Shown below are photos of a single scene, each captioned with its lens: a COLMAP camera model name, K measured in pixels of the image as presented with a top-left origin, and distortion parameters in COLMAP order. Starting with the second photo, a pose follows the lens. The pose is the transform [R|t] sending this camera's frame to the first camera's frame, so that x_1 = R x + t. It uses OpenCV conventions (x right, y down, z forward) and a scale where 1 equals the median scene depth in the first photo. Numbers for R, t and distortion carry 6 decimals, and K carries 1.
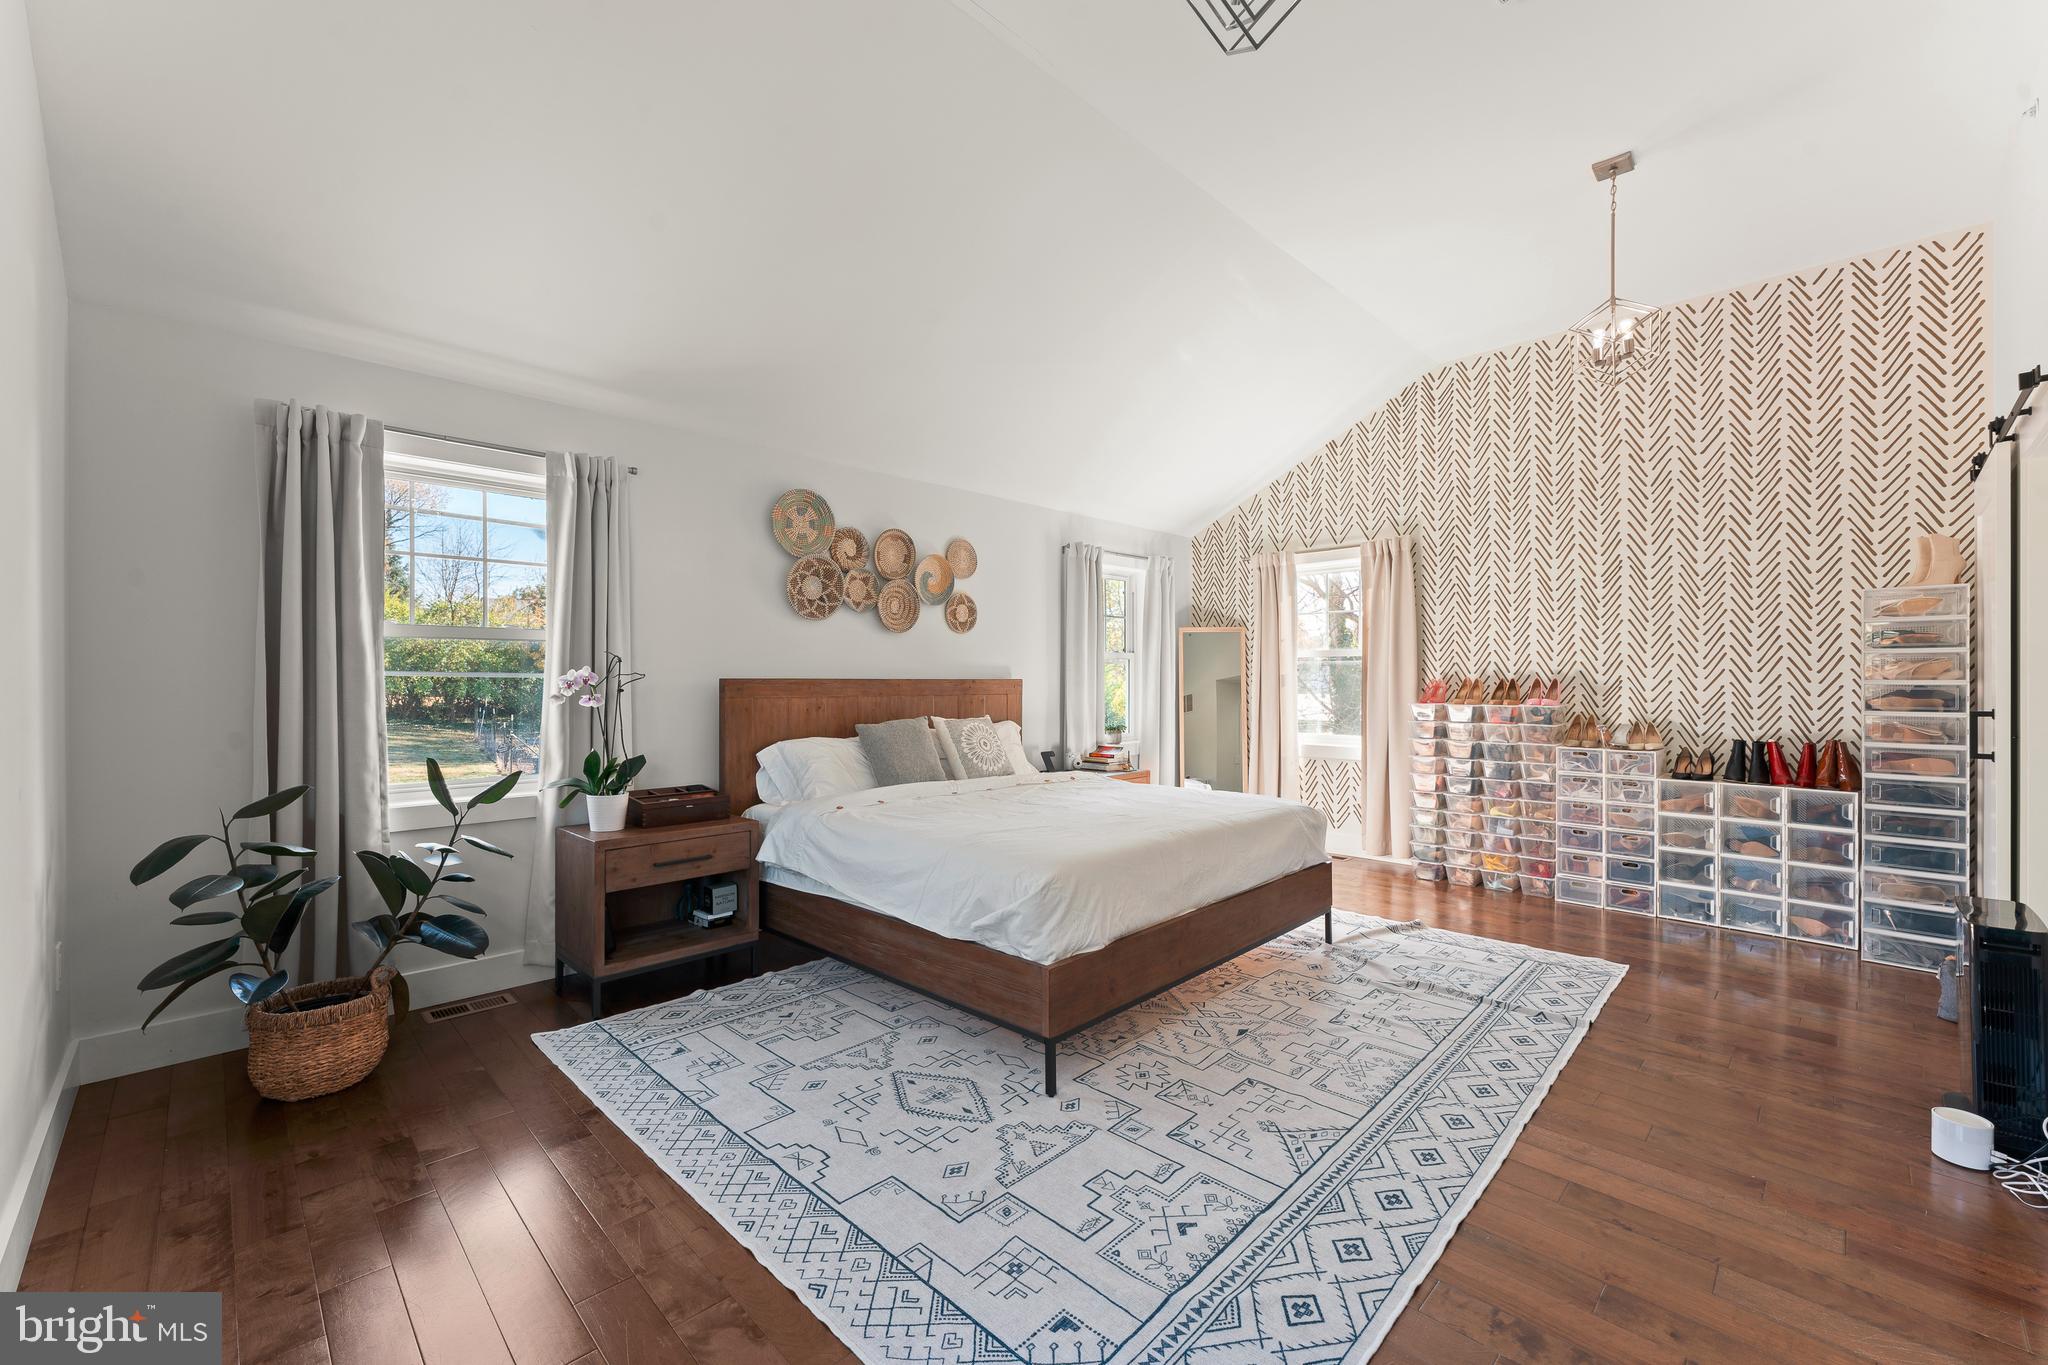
lens RADIAL K [[829.4, 0, 1025.1], [0, 829.4, 682.5], [0, 0, 1]] dist [0.005263, -0.001426]
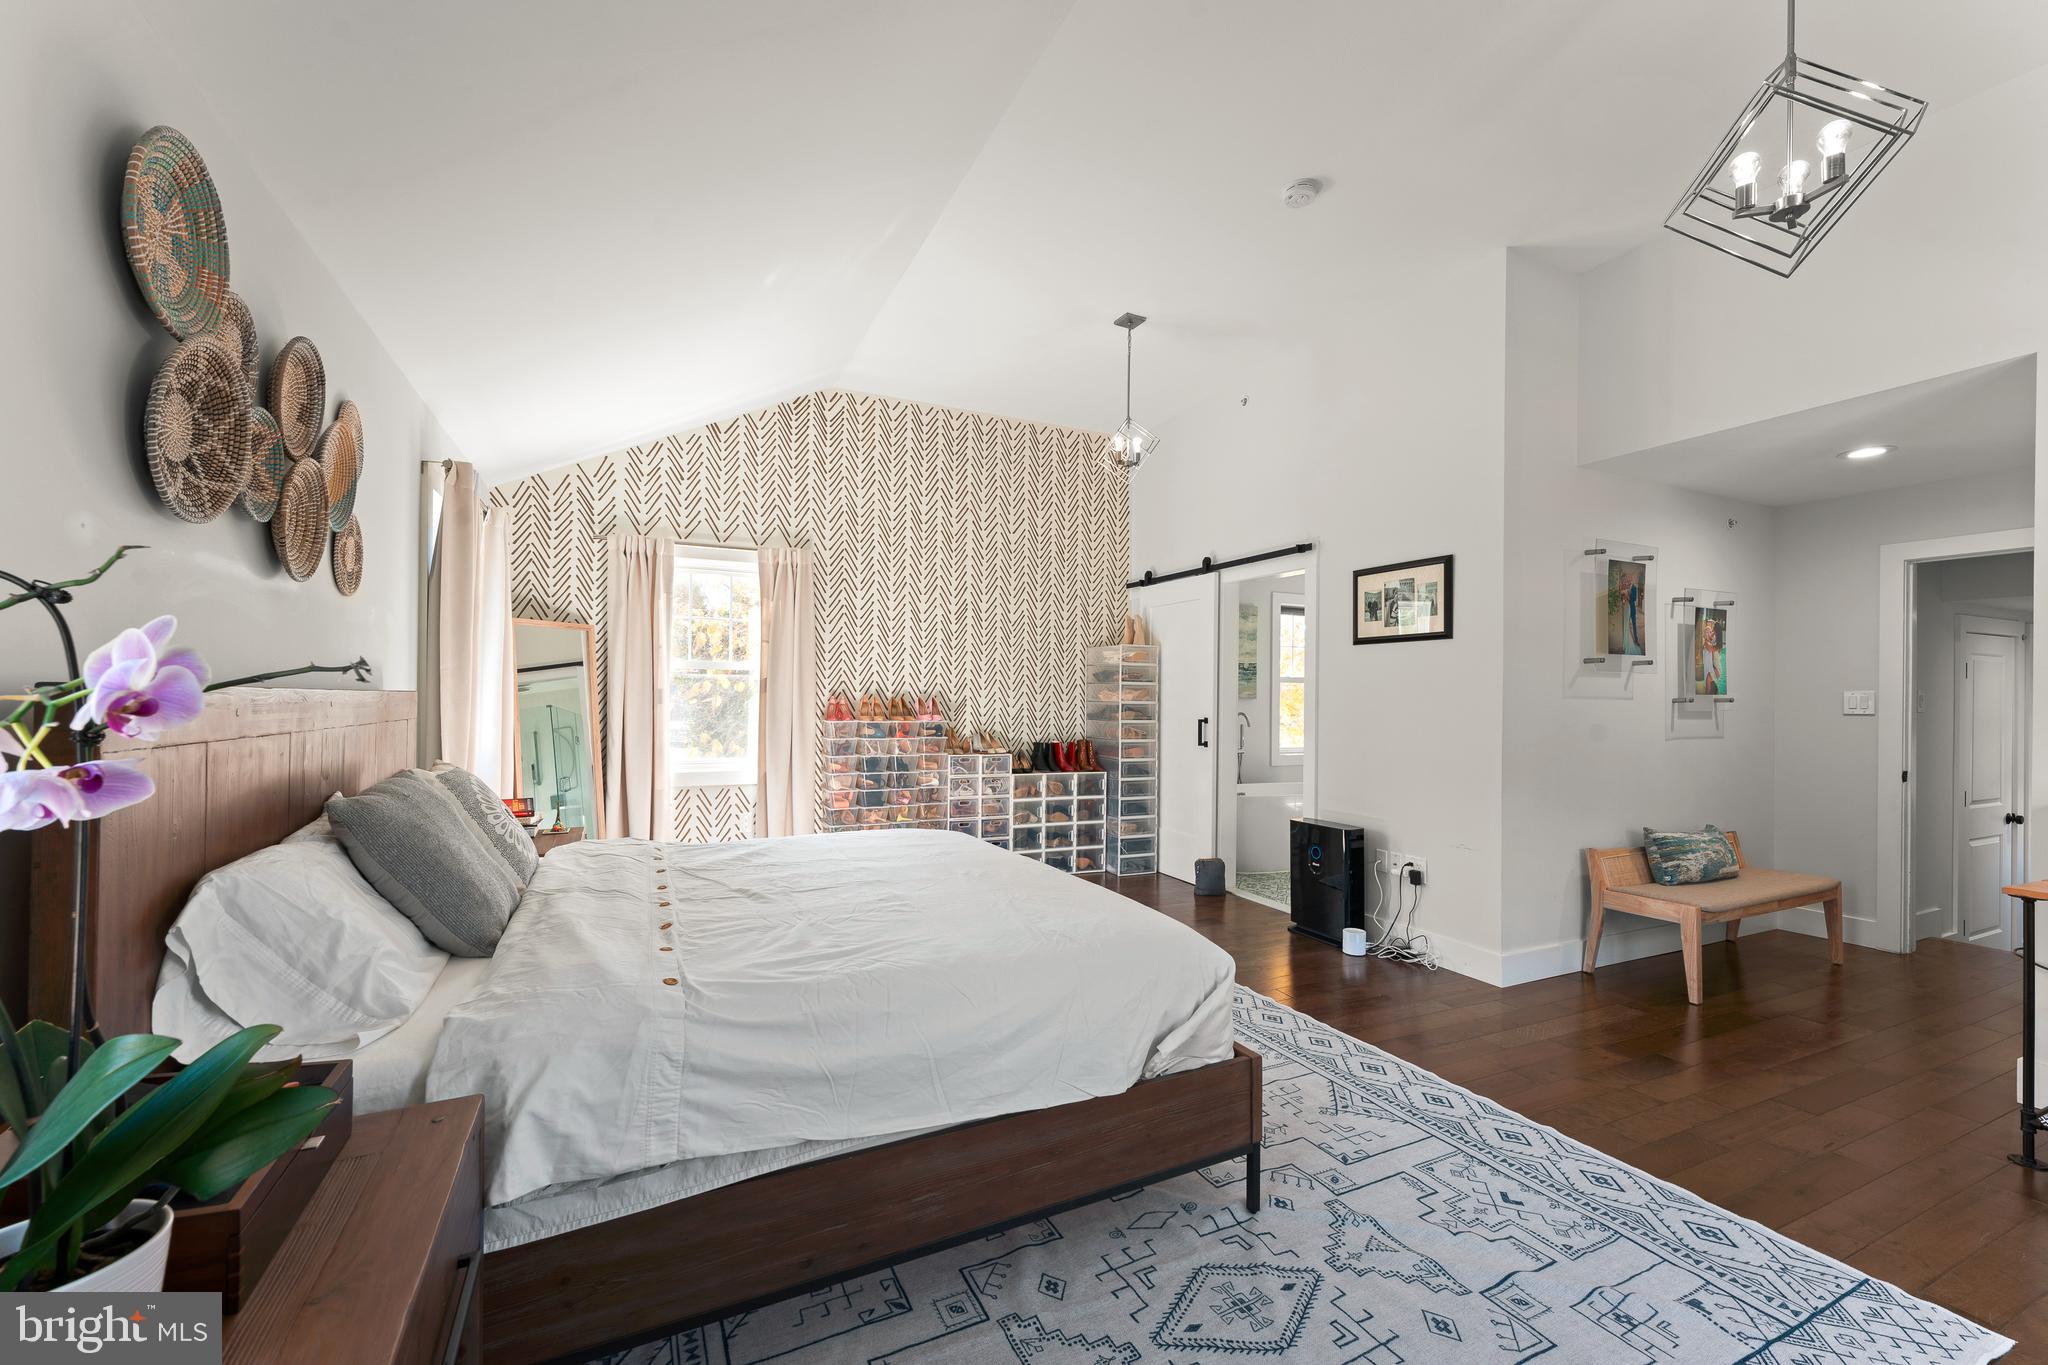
lens RADIAL K [[829.4, 0, 1021.1], [0, 829.4, 694.8], [0, 0, 1]] dist [0.005263, -0.001426]
pose [[0.338396, 0.009312, 0.940958, -0.441418], [-0.010211, 0.999929, -0.006223, -0.002433], [-0.940948, -0.007502, 0.338467, 0.507153]]
